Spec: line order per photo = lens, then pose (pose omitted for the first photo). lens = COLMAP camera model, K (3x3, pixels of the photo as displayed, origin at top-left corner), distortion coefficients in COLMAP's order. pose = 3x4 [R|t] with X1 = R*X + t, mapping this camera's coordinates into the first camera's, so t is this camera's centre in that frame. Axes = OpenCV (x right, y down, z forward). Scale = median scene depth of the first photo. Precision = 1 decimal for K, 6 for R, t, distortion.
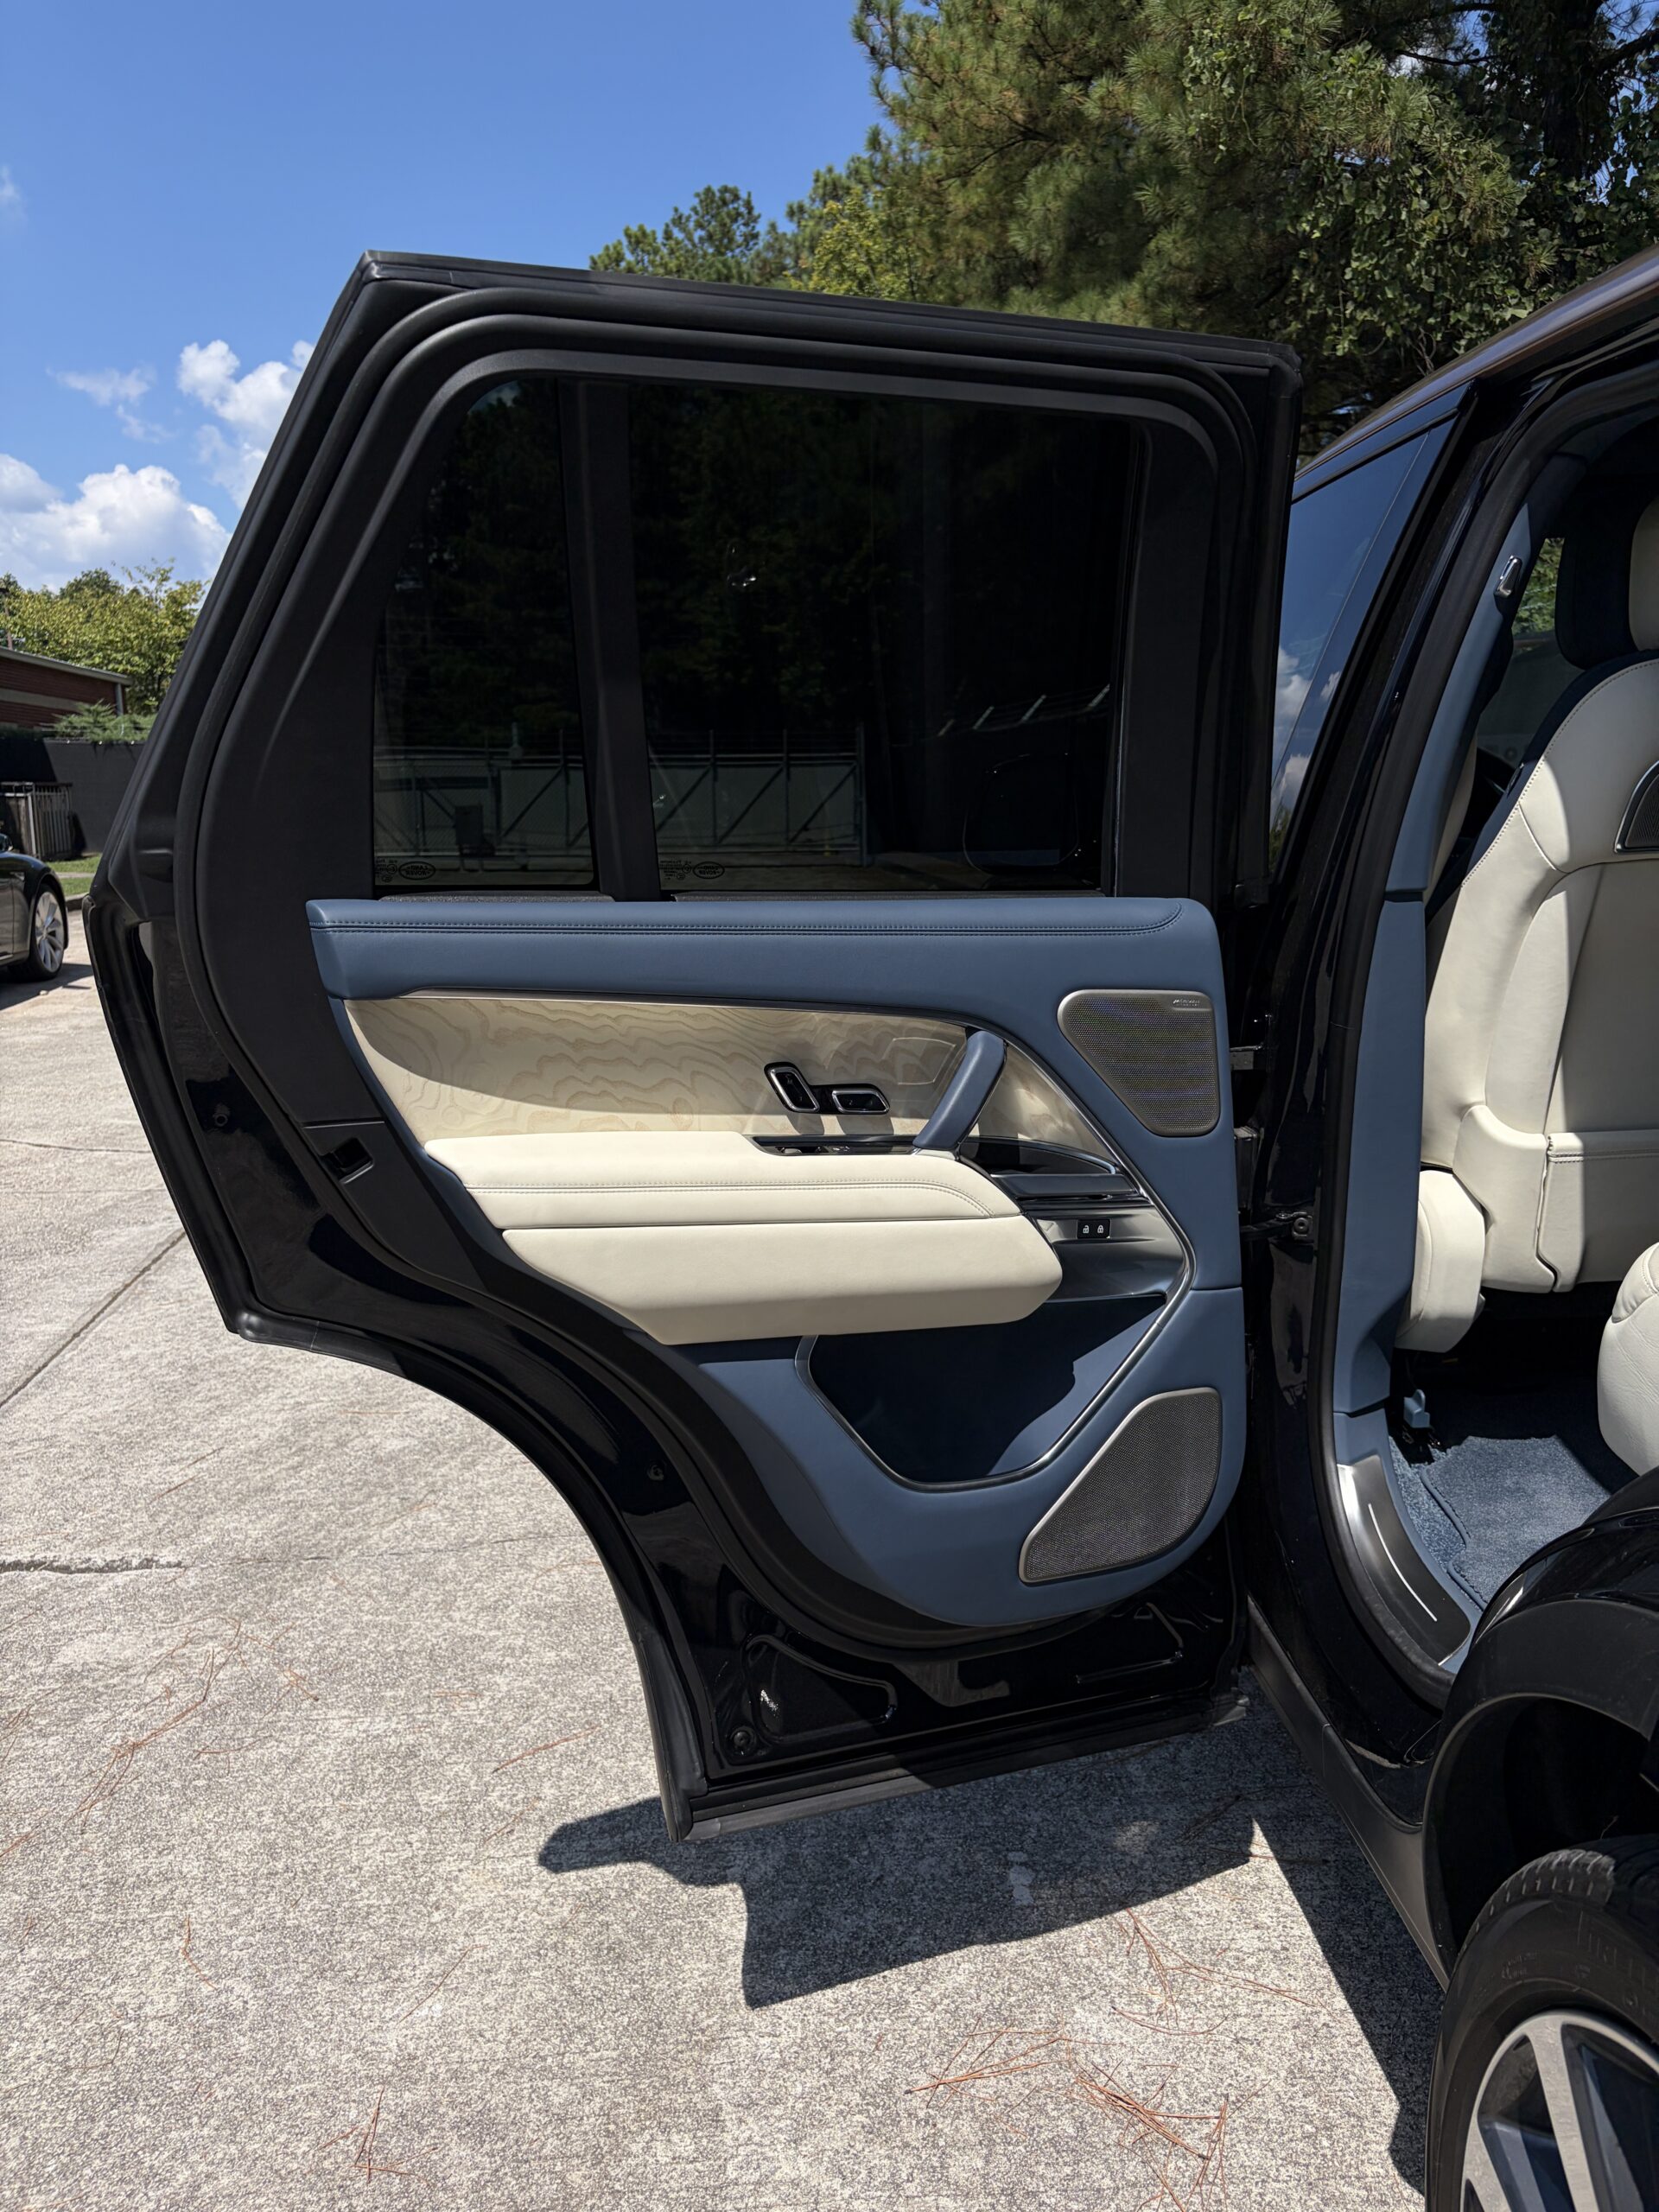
lens RADIAL K [[1725.8, 0, 831.8], [0, 1725.8, 1134.5], [0, 0, 1]] dist [0.008288, -0.000803]
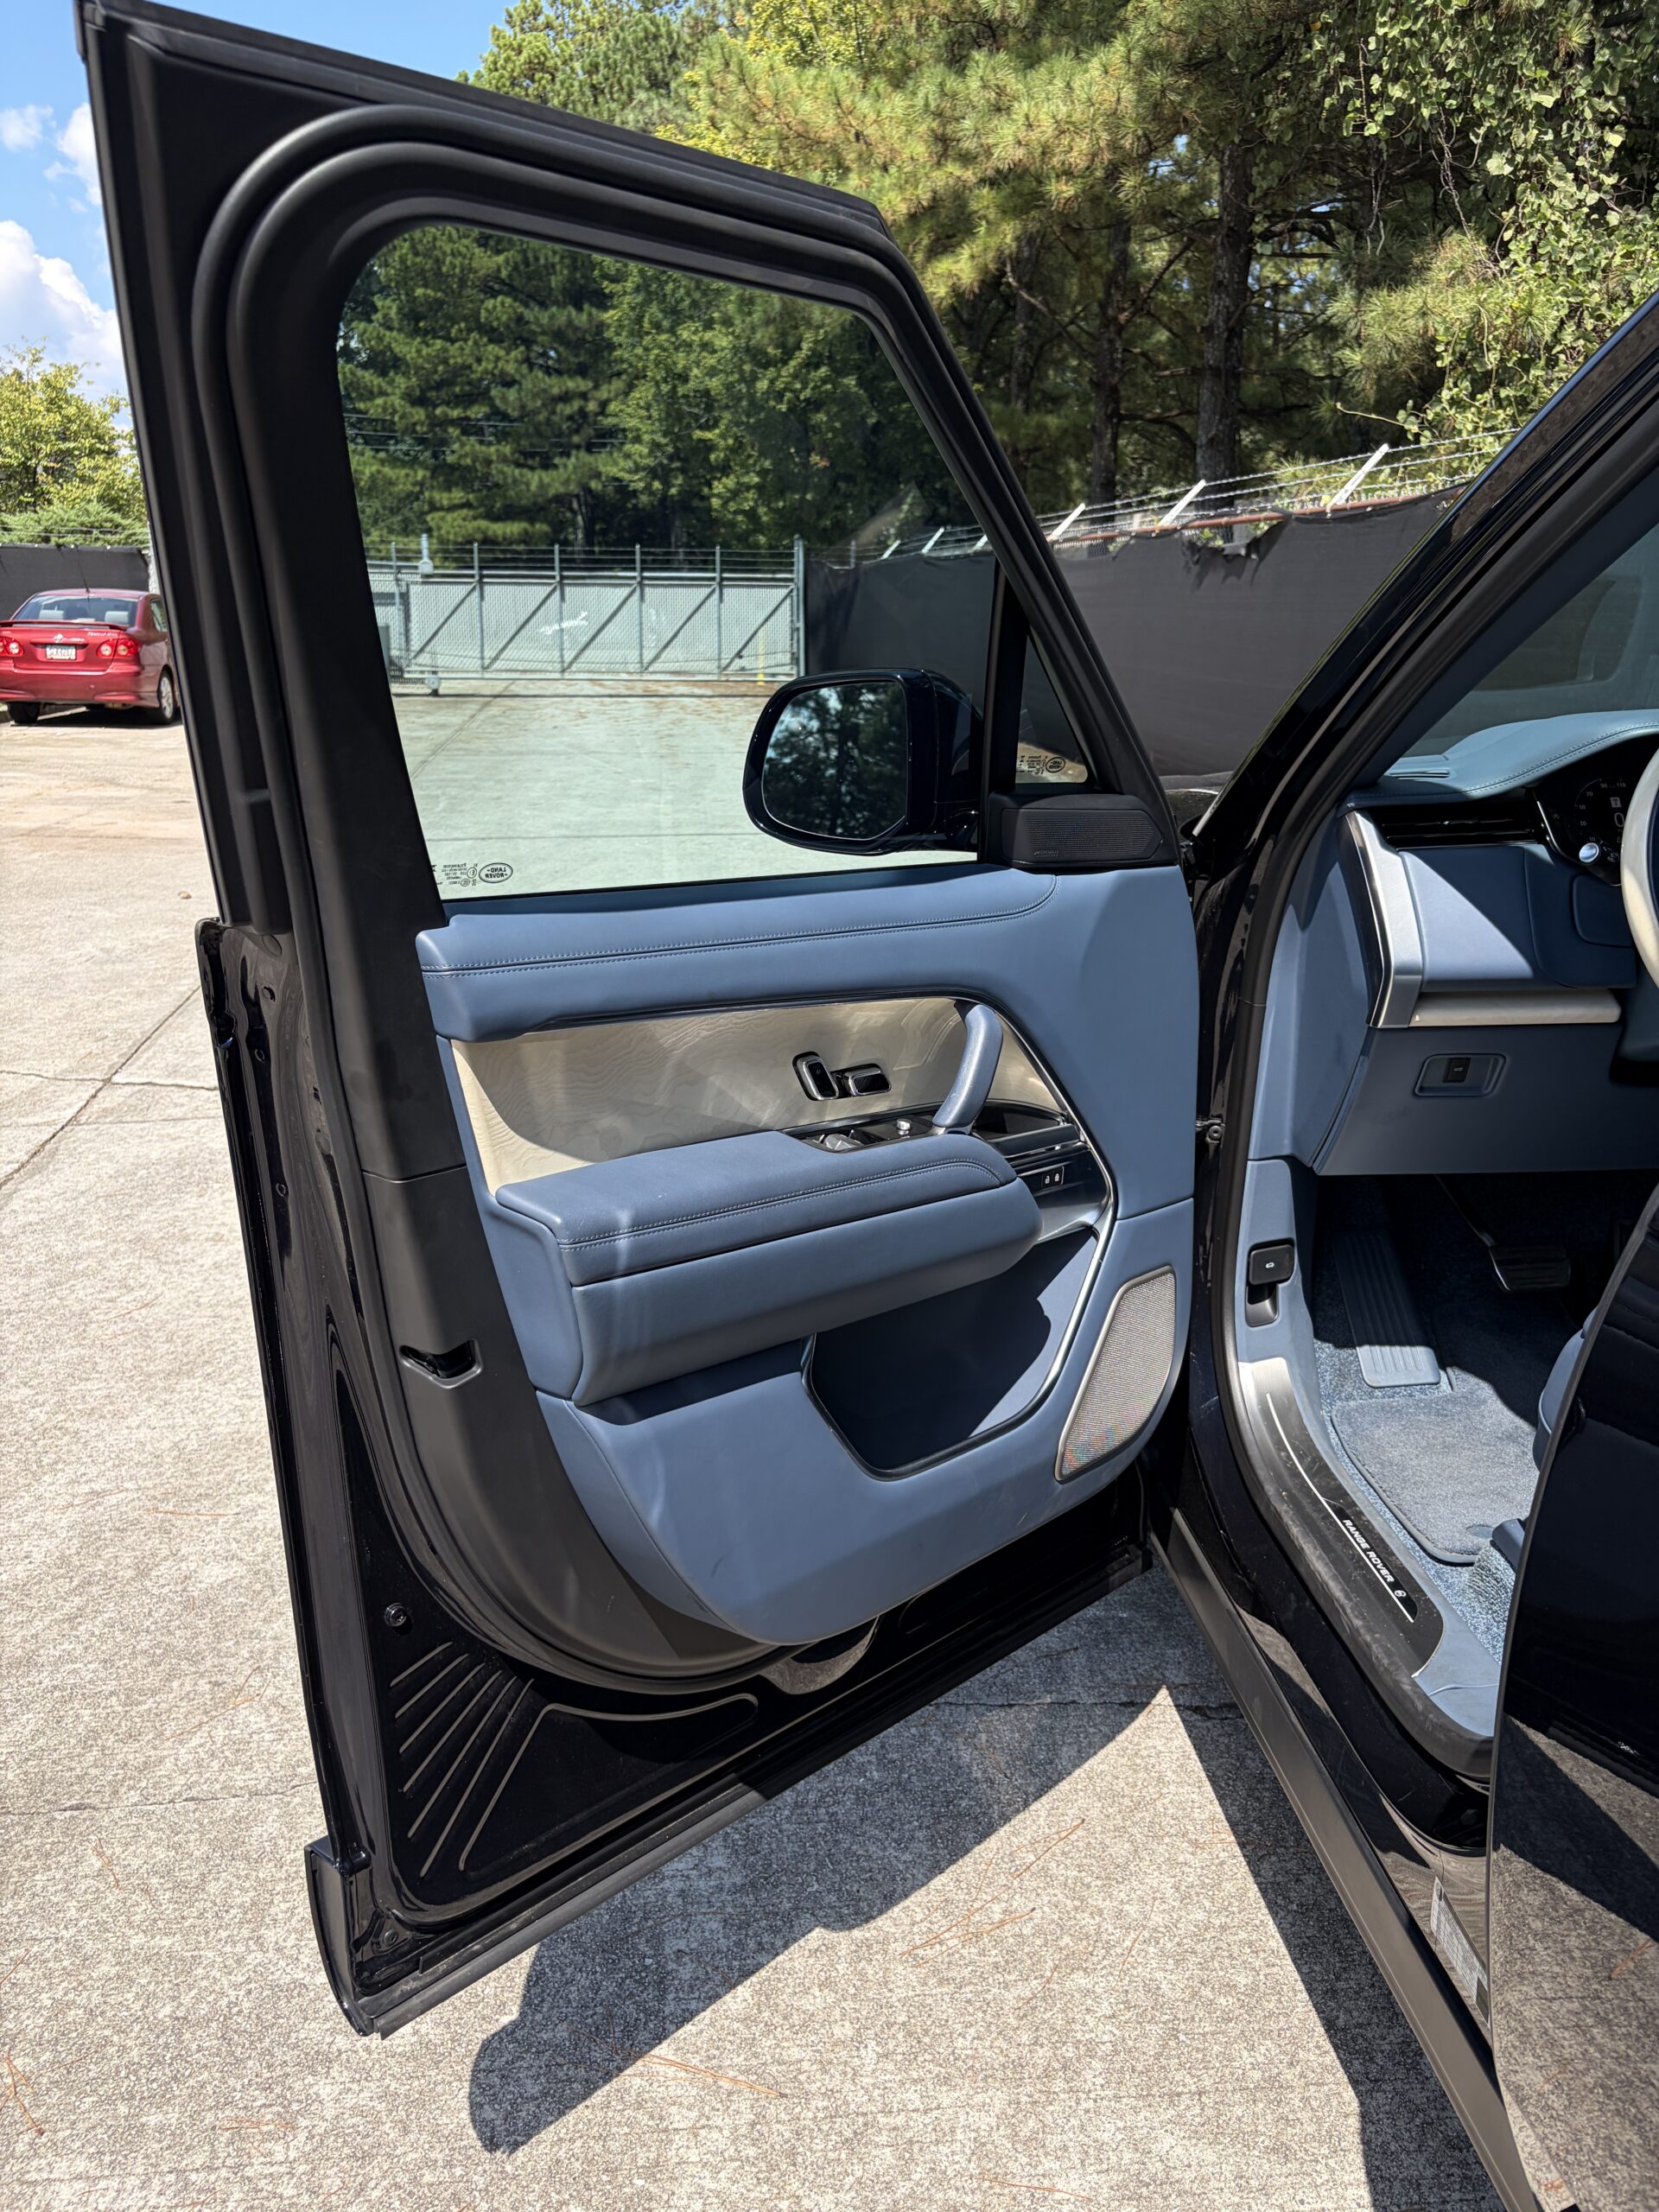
lens RADIAL K [[1705.3, 0, 836.6], [0, 1705.3, 1117.5], [0, 0, 1]] dist [0.015342, -0.007618]
pose [[0.998849, 0.007814, 0.047329, -0.003969], [-0.012263, 0.995454, 0.094455, -0.016057], [-0.046376, -0.094926, 0.994403, 0.049495]]
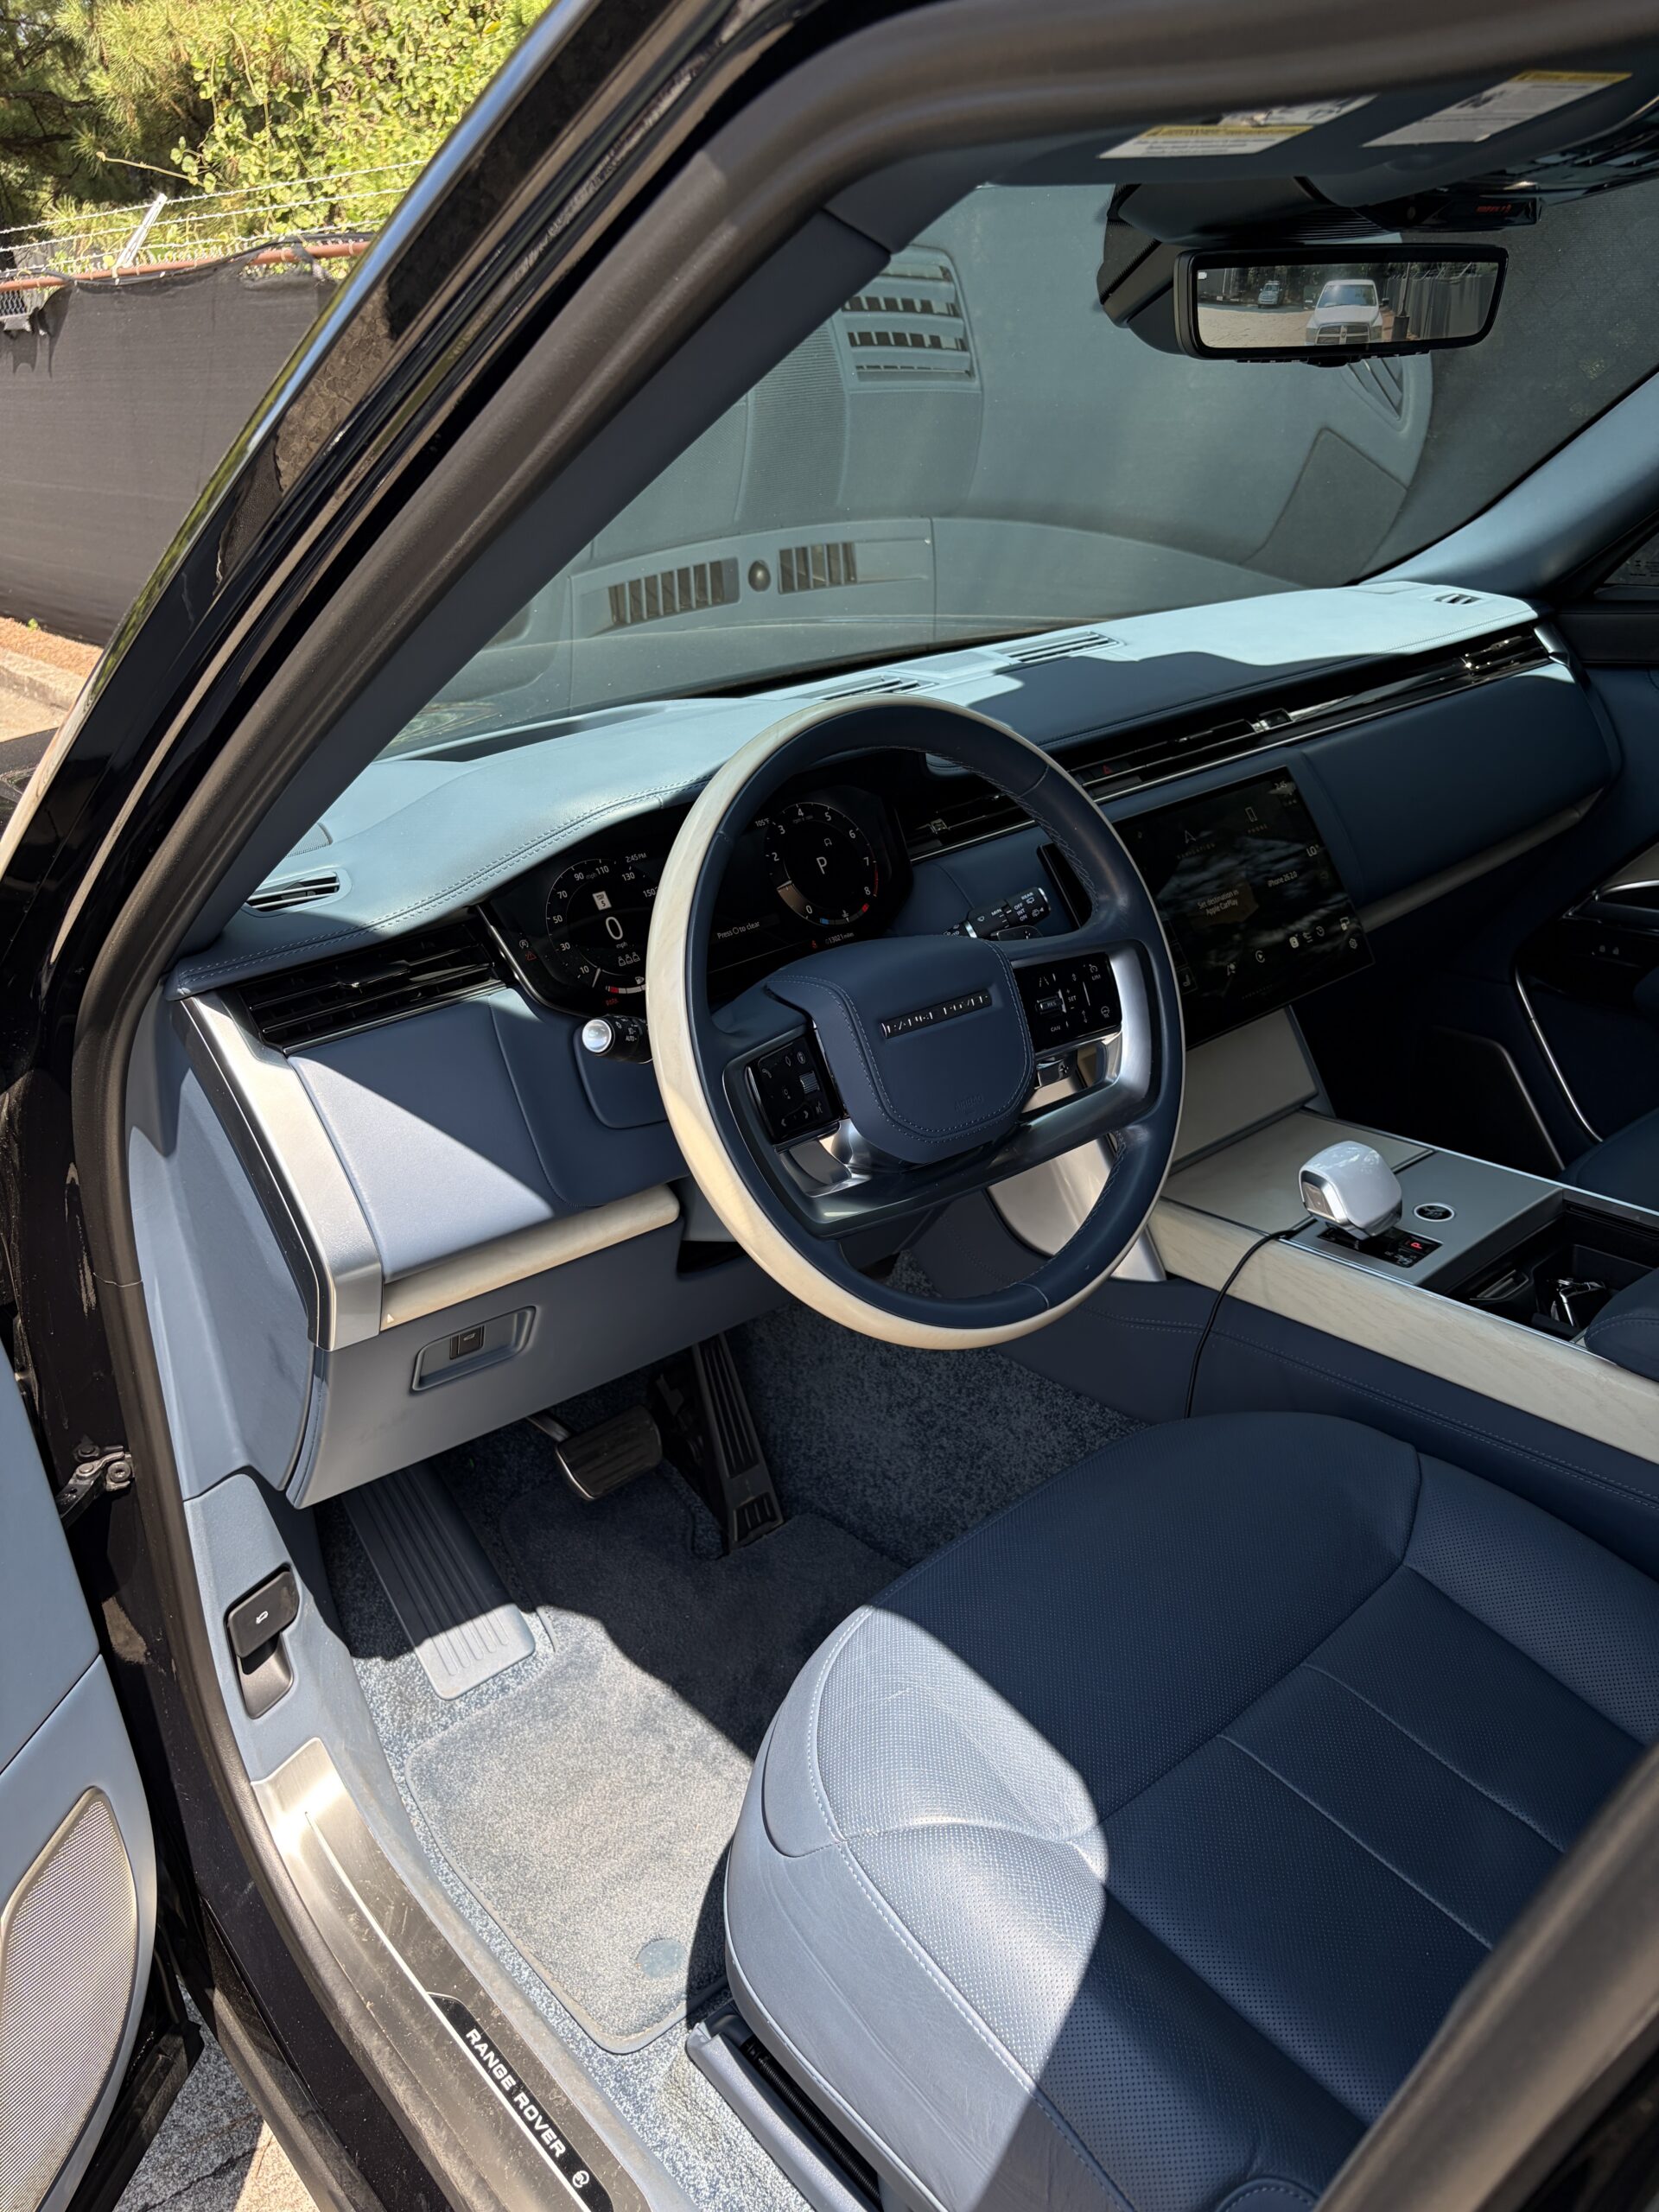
lens RADIAL K [[1721.6, 0, 819.9], [0, 1721.6, 1125.0], [0, 0, 1]] dist [0.012012, -0.029036]
pose [[0.796010, -0.258436, 0.547338, 0.075285], [0.135441, 0.957389, 0.255074, -0.084846], [-0.589935, -0.128910, 0.797094, 0.222555]]
